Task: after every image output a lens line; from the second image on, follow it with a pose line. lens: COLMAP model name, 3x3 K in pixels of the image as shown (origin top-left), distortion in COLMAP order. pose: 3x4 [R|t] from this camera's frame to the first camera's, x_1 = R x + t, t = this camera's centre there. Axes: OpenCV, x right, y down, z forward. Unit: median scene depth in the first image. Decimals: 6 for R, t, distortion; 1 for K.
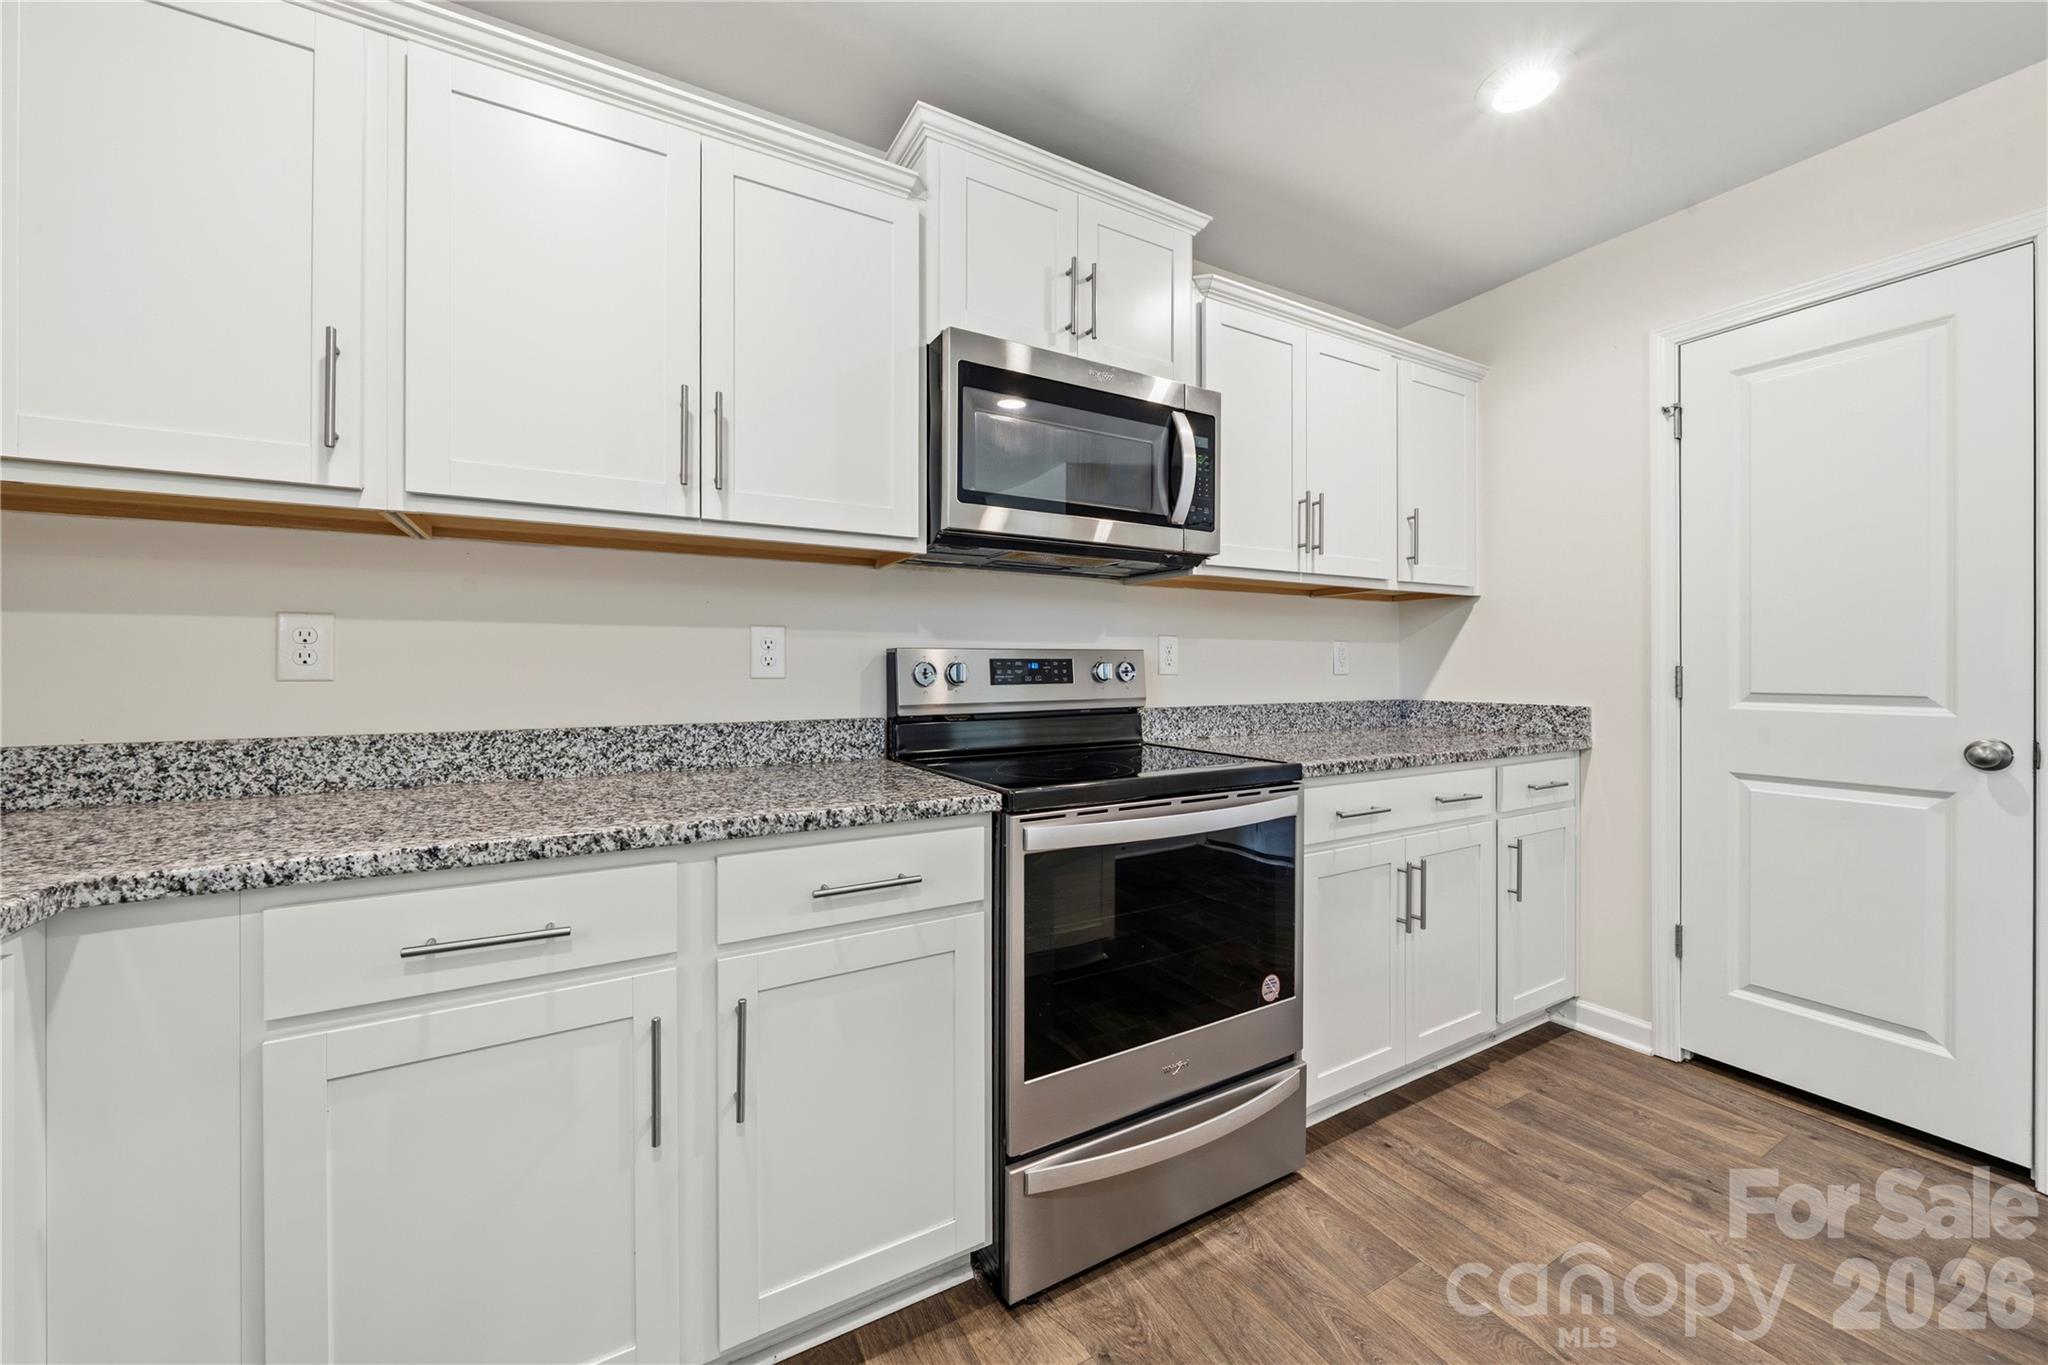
lens RADIAL K [[751.5, 0, 1008.9], [0, 751.5, 666.4], [0, 0, 1]] dist [-0.002845, -0.000353]
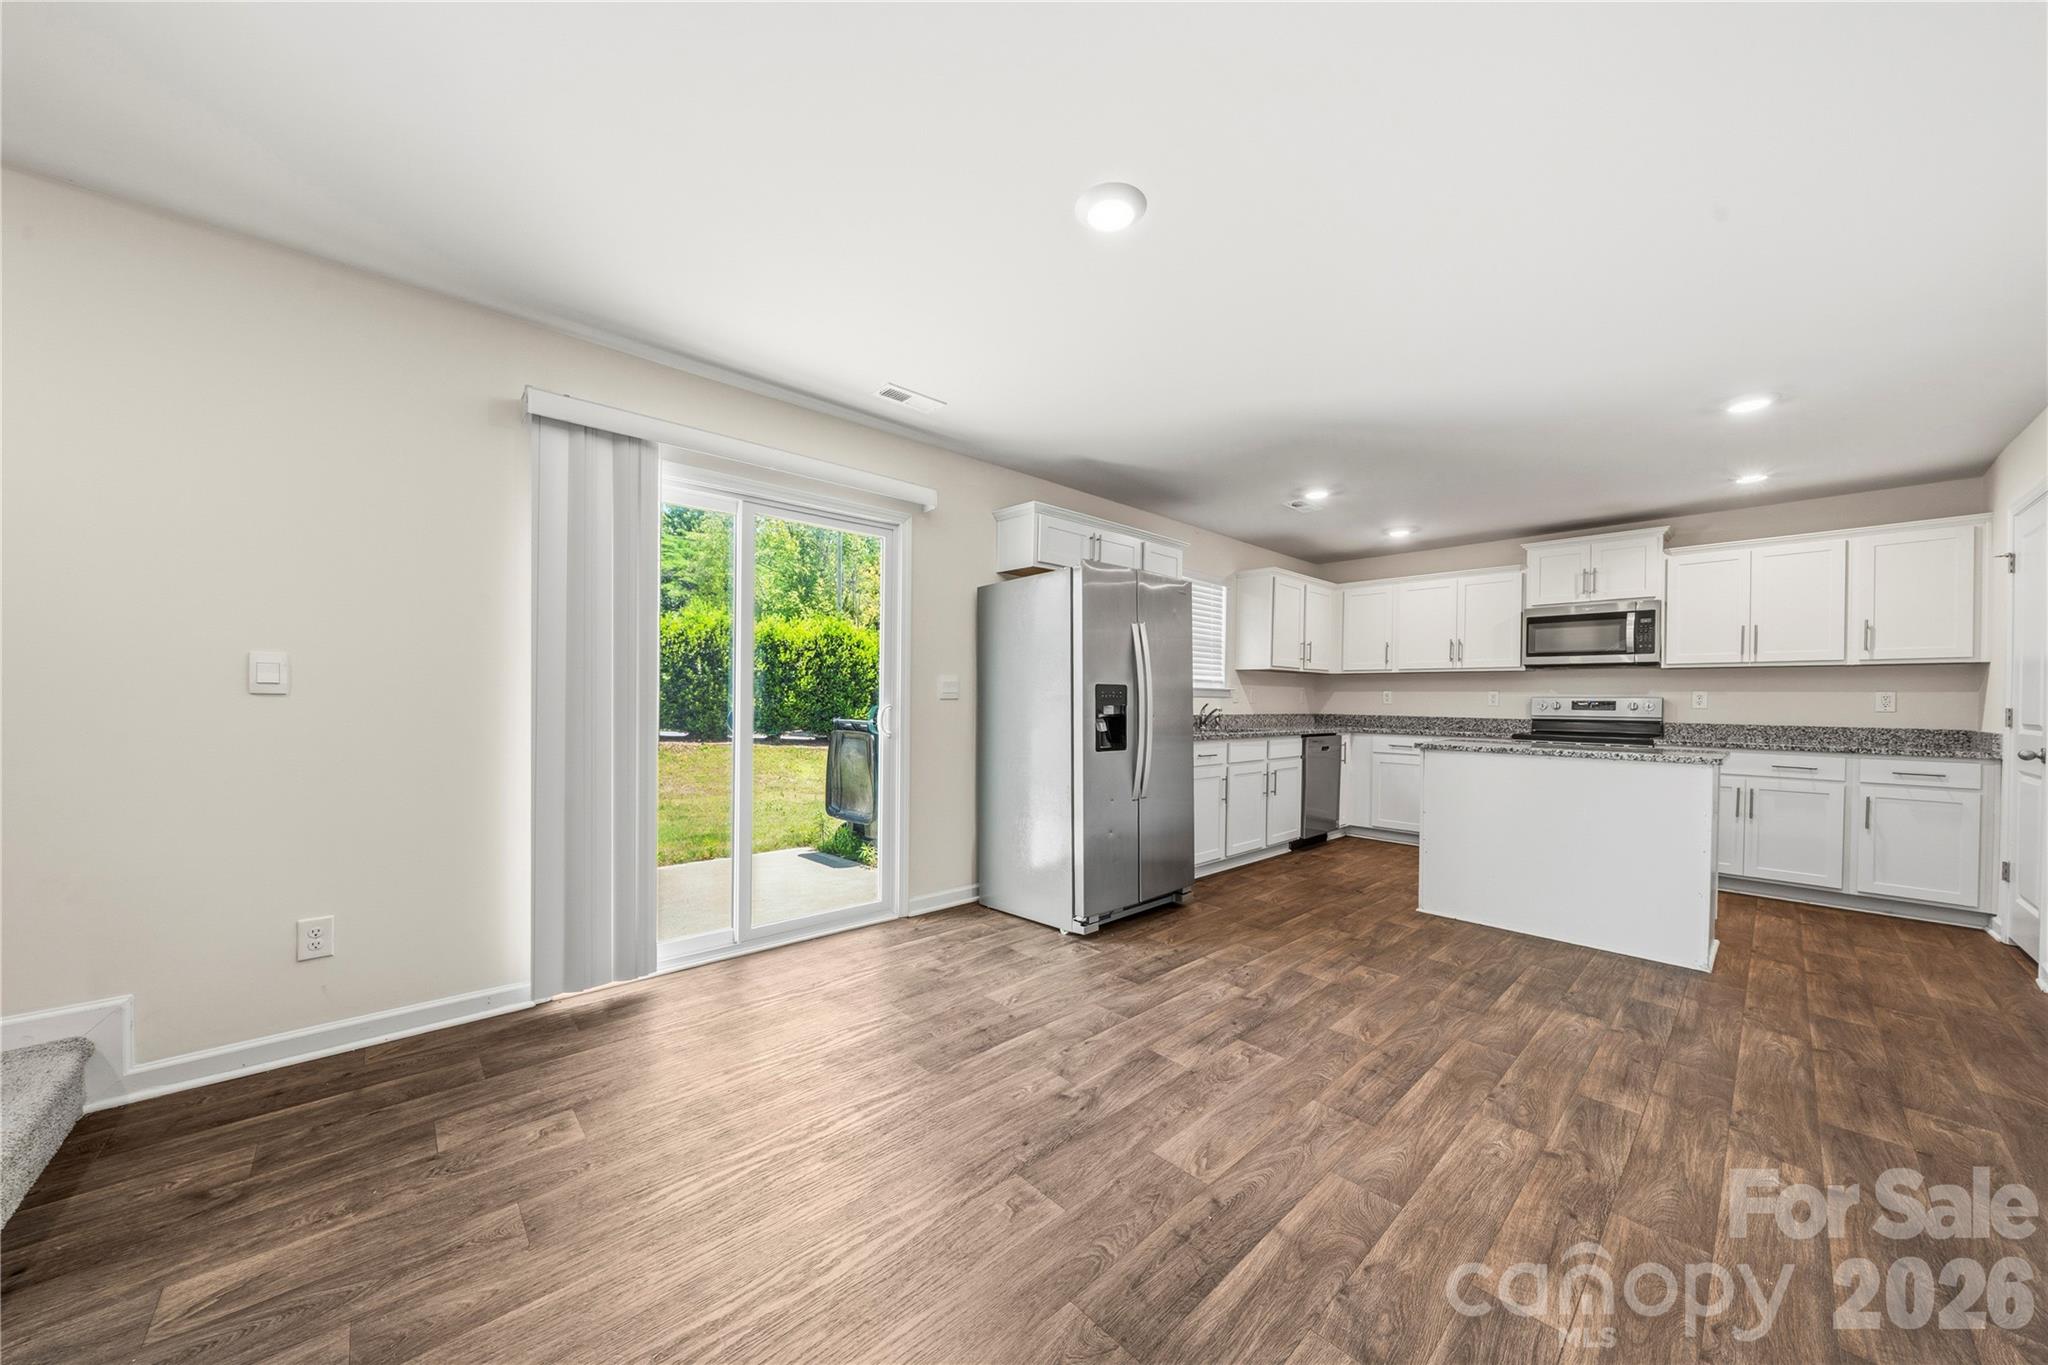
lens RADIAL K [[710.0, 0, 1018.0], [0, 710.0, 701.0], [0, 0, 1]] dist [-0.011989, 0.000981]
pose [[0.233092, 0.008321, -0.972419, 2.283300], [-0.009769, 0.999933, 0.006214, -0.006558], [0.972406, 0.008051, 0.233157, -1.847800]]
